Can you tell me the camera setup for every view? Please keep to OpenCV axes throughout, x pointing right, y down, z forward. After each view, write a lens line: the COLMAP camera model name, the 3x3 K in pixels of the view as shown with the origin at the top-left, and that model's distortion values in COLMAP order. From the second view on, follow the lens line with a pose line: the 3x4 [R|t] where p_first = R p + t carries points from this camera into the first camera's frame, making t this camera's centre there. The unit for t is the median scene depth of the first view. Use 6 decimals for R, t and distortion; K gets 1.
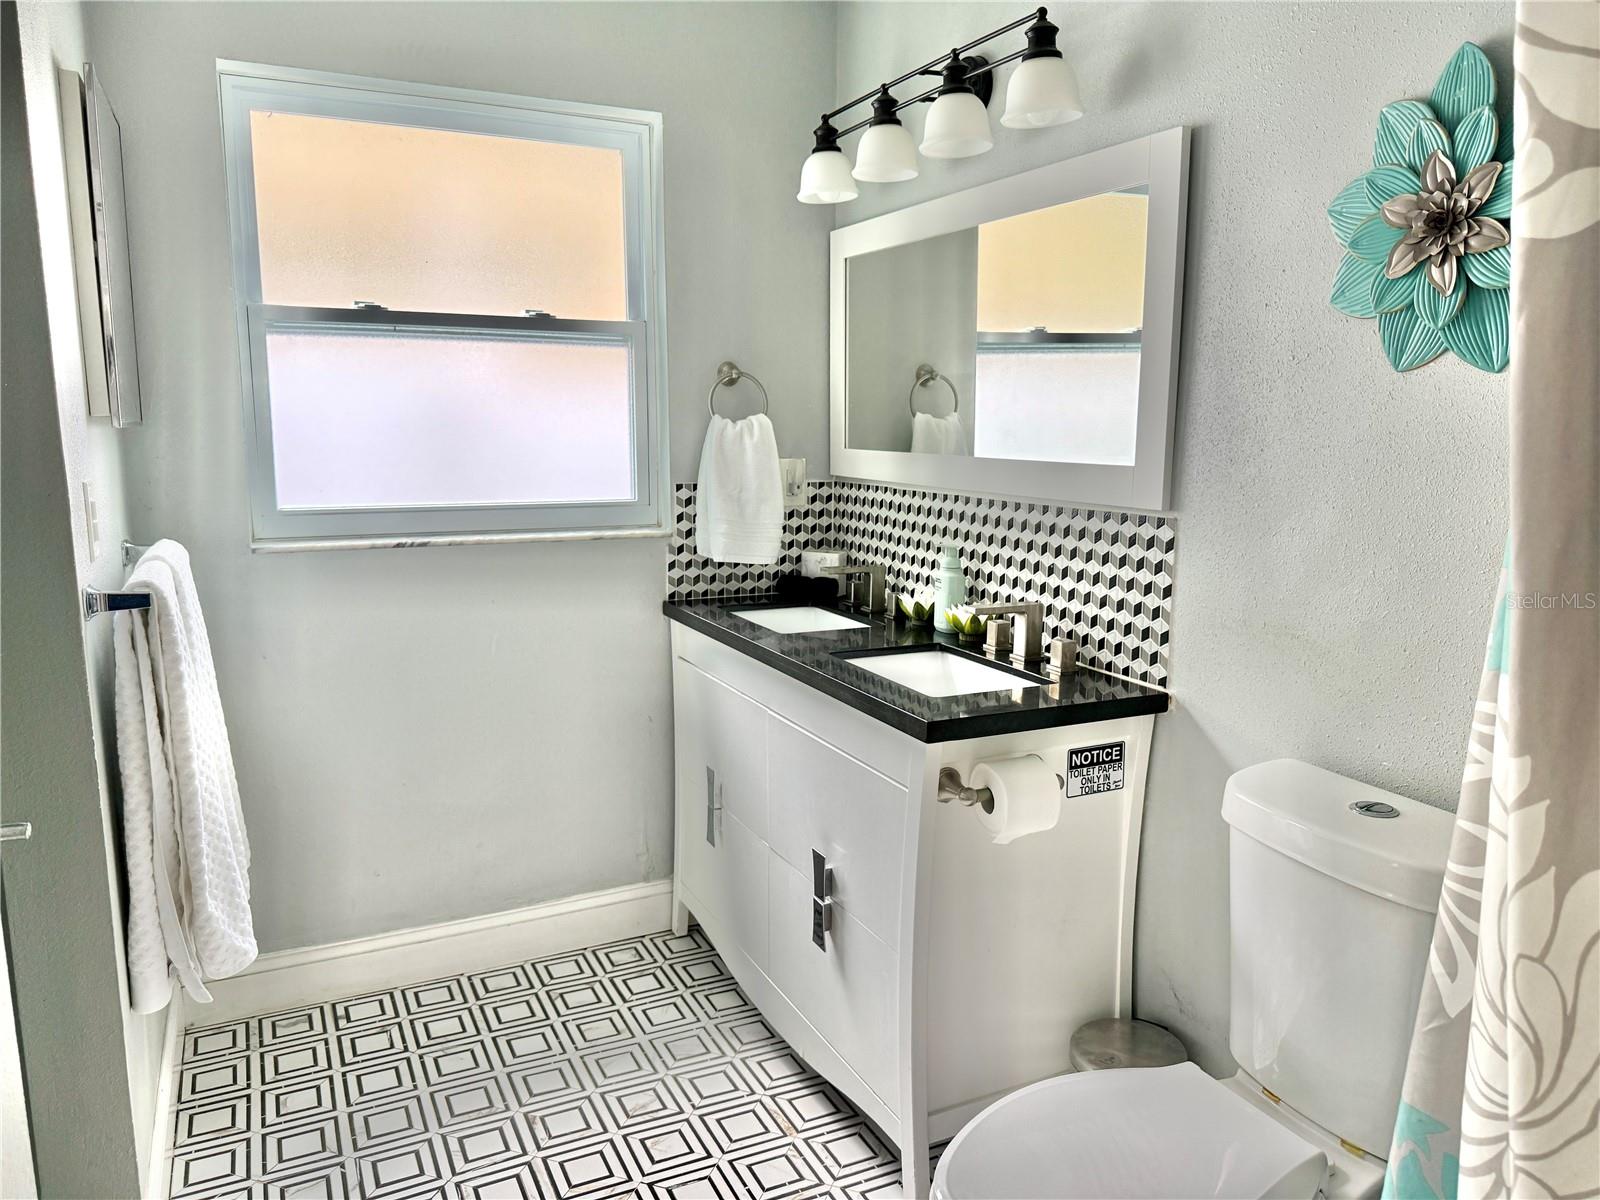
lens RADIAL K [[1151.6, 0, 800.0], [0, 1151.6, 600.0], [0, 0, 1]] dist [0.005838, 0.001721]
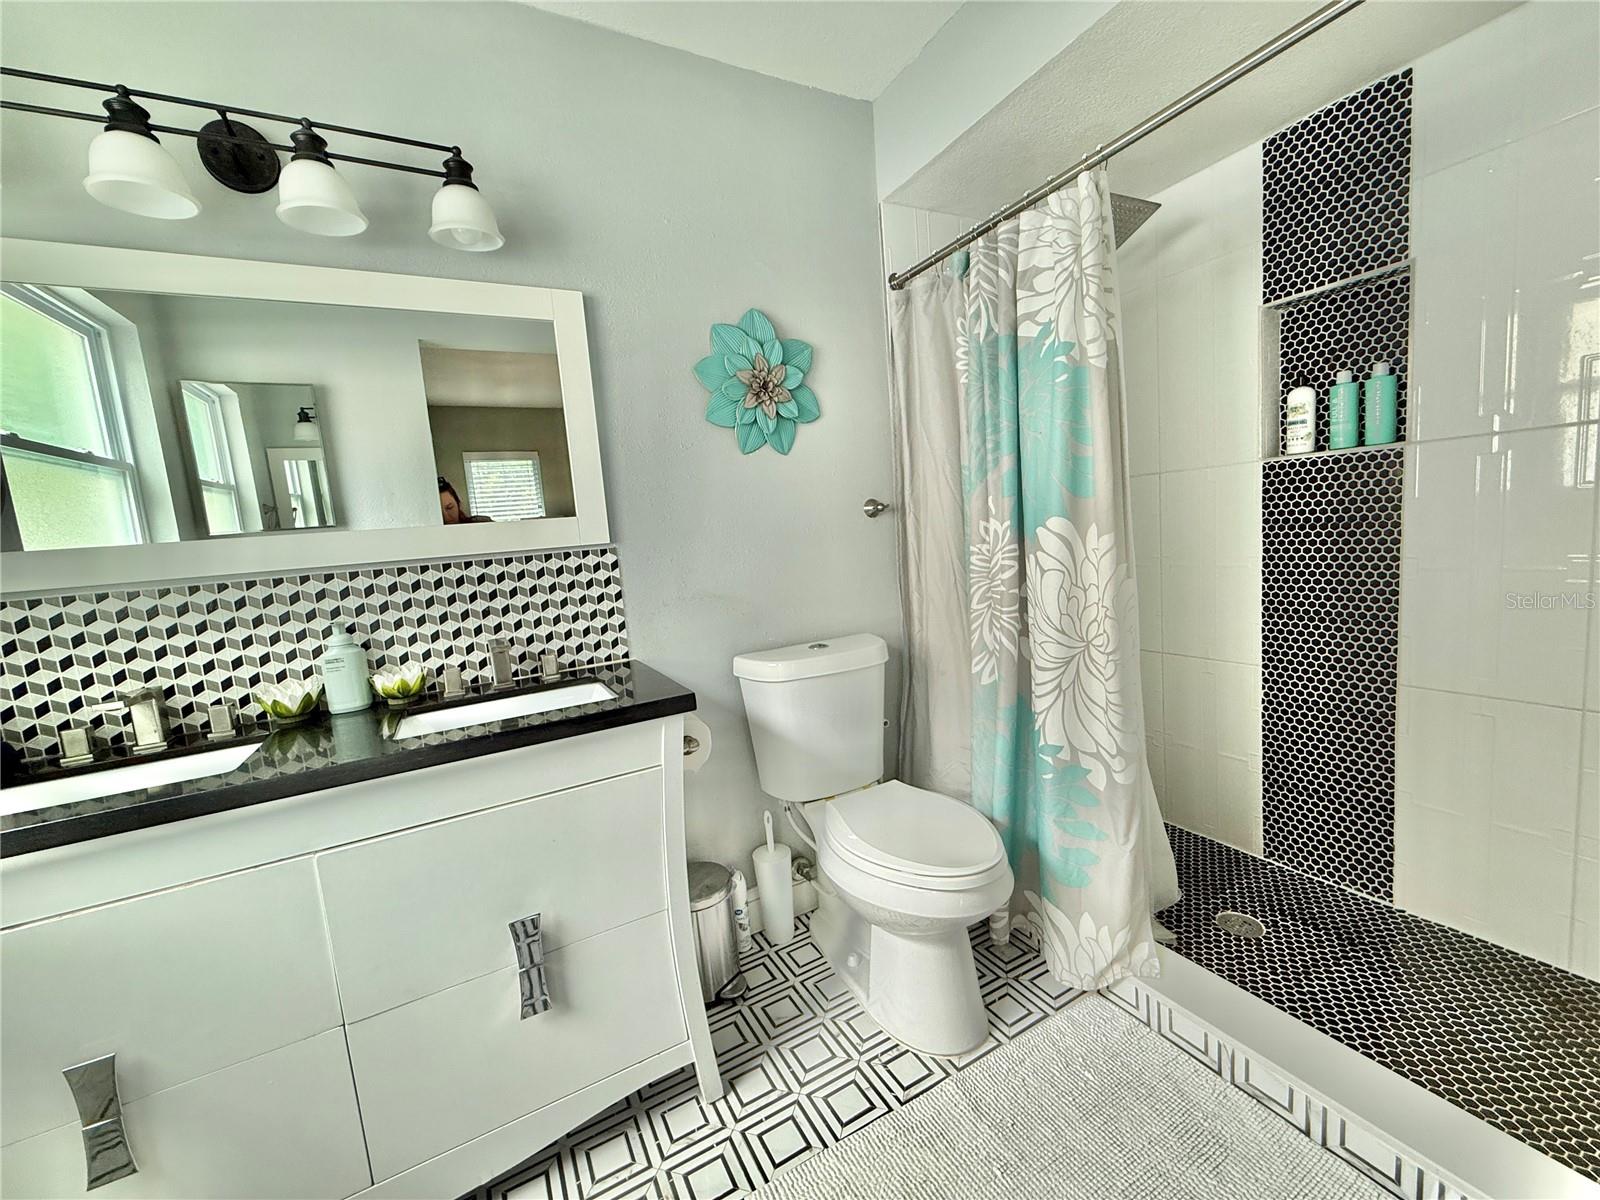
lens RADIAL K [[637.4, 0, 795.1], [0, 637.4, 601.0], [0, 0, 1]] dist [-0.000280, -0.000295]
pose [[-0.033137, -0.108499, 0.993544, -0.521412], [0.245171, 0.962834, 0.113322, -0.038457], [-0.968913, 0.247343, -0.005305, 0.770690]]
